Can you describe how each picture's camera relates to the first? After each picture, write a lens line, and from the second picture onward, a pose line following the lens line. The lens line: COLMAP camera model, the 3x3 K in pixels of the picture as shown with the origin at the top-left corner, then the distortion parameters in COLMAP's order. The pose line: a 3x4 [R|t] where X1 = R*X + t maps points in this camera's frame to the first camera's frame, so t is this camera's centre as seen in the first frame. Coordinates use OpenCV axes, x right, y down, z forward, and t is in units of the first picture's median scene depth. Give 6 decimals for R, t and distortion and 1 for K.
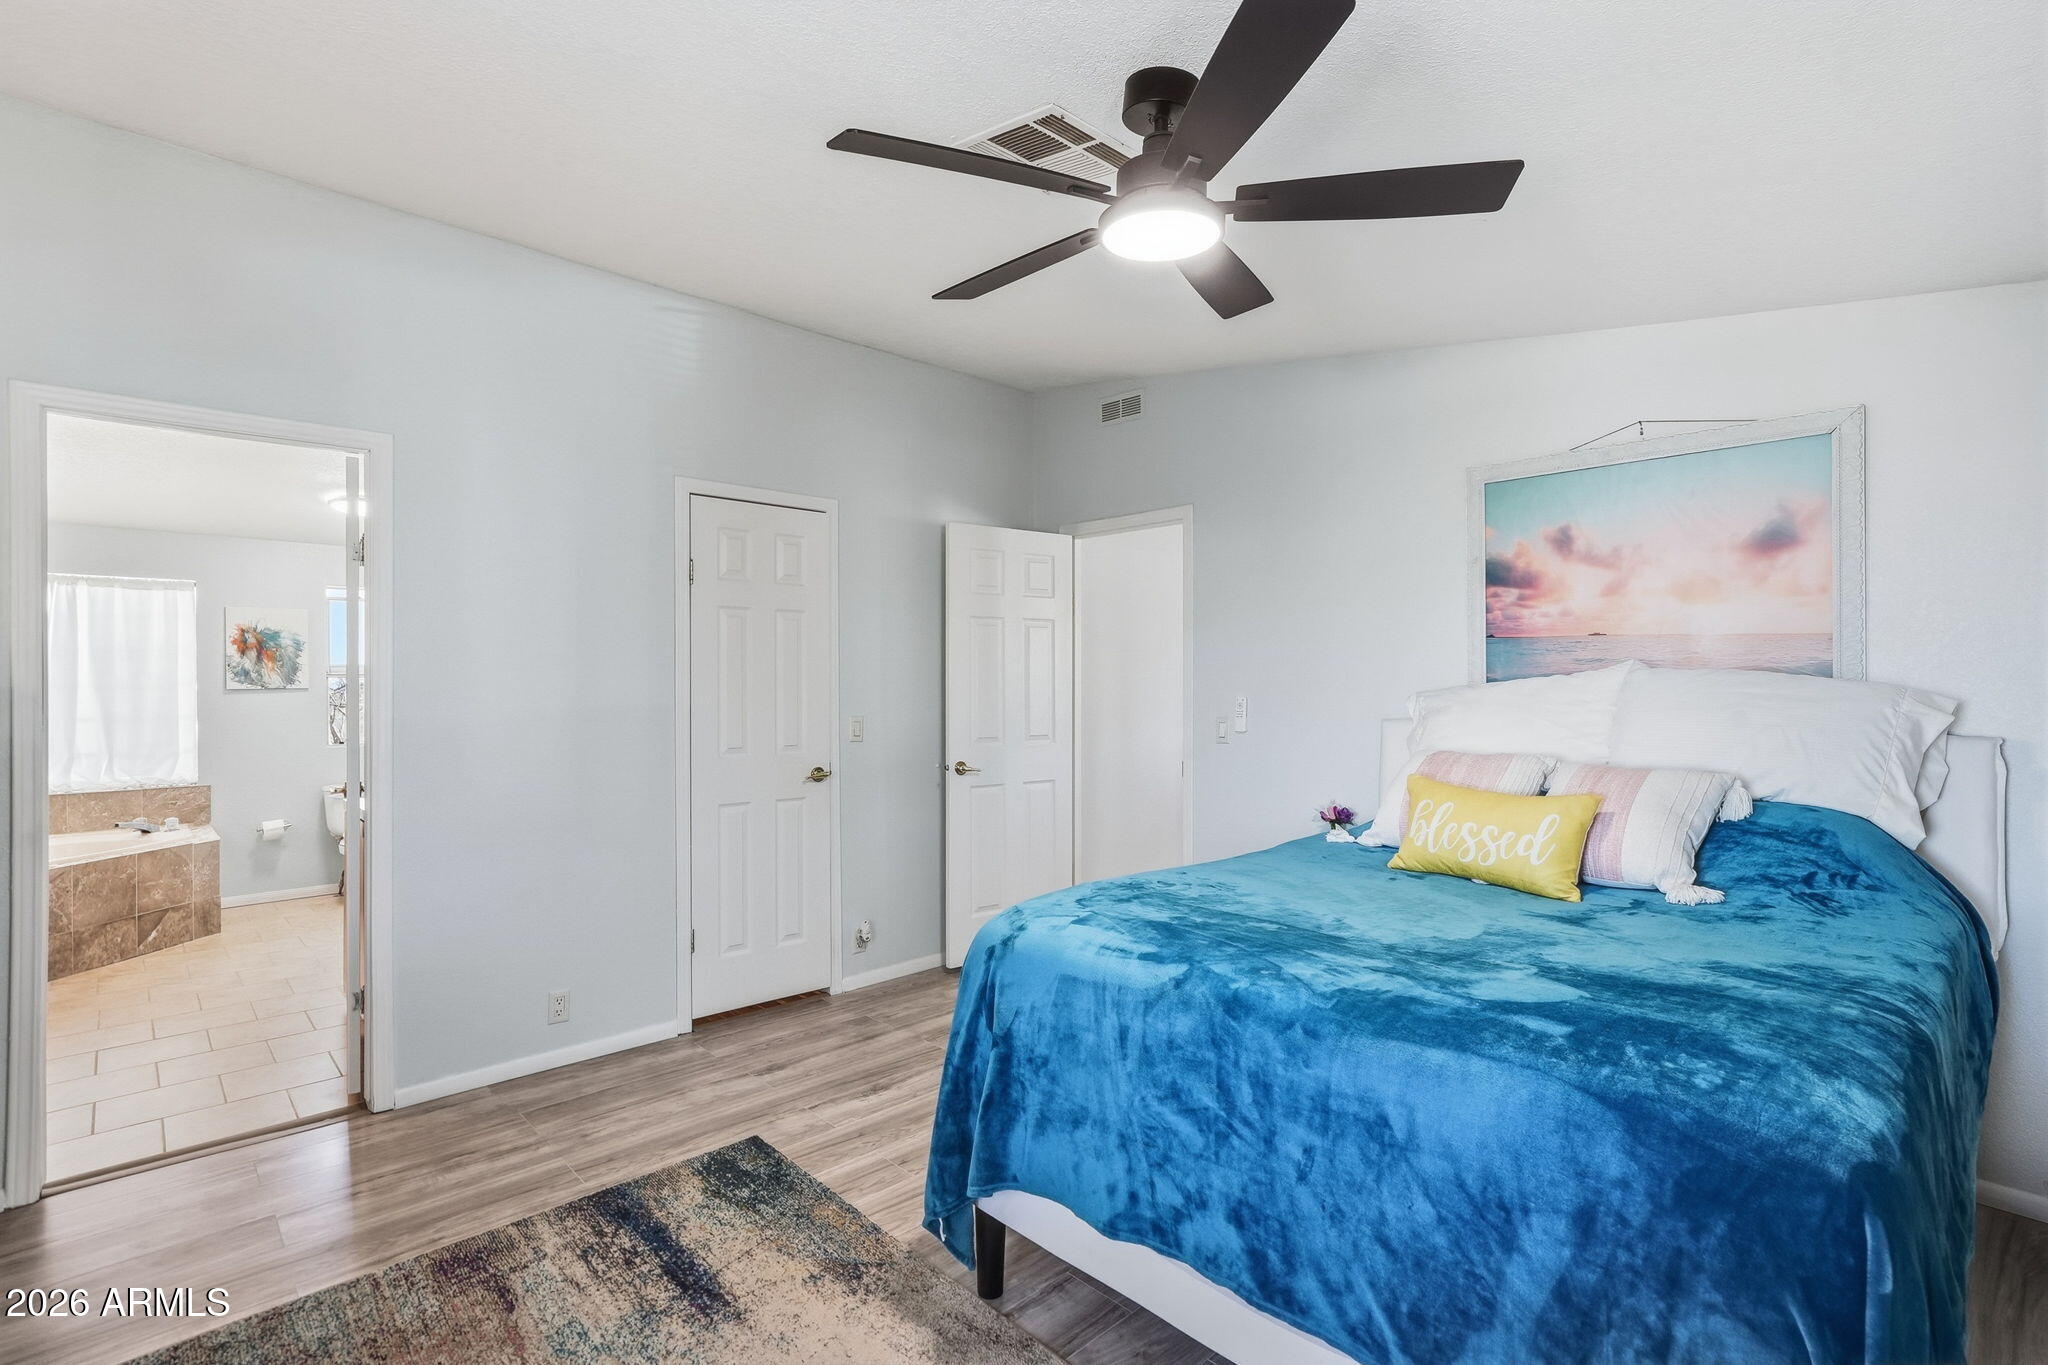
lens RADIAL K [[931.2, 0, 1006.3], [0, 931.2, 687.7], [0, 0, 1]] dist [-0.005723, 0.003919]
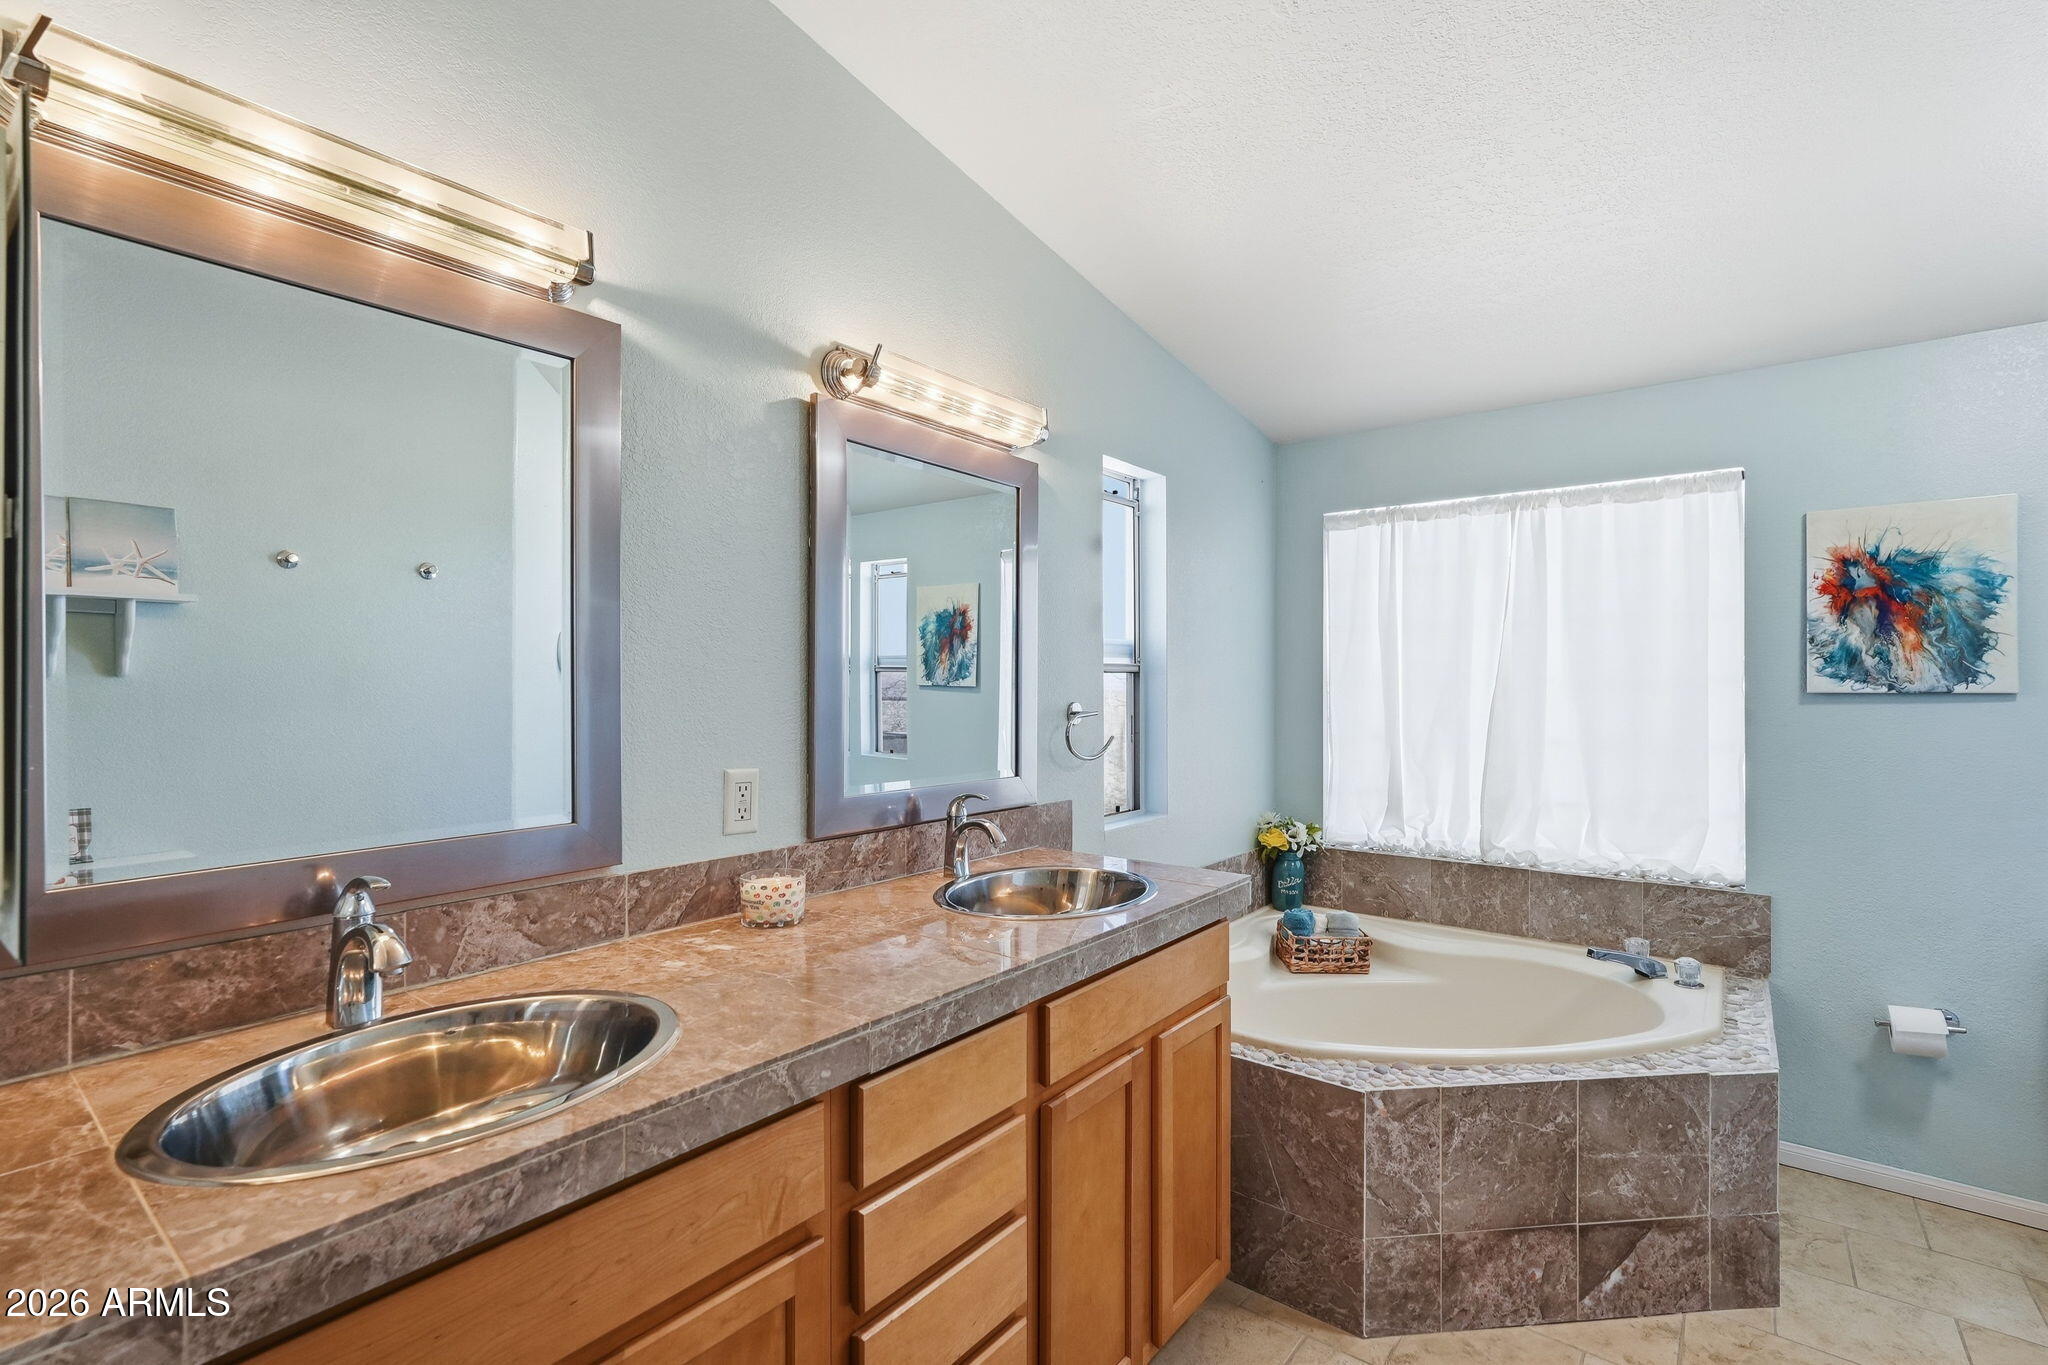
lens RADIAL K [[931.2, 0, 1013.9], [0, 931.2, 678.8], [0, 0, 1]] dist [-0.005723, 0.003919]
pose [[0.147666, 0.004650, -0.989026, -0.454923], [-0.004664, 0.999981, 0.004006, -0.005472], [0.989026, 0.004021, 0.147685, 0.559438]]
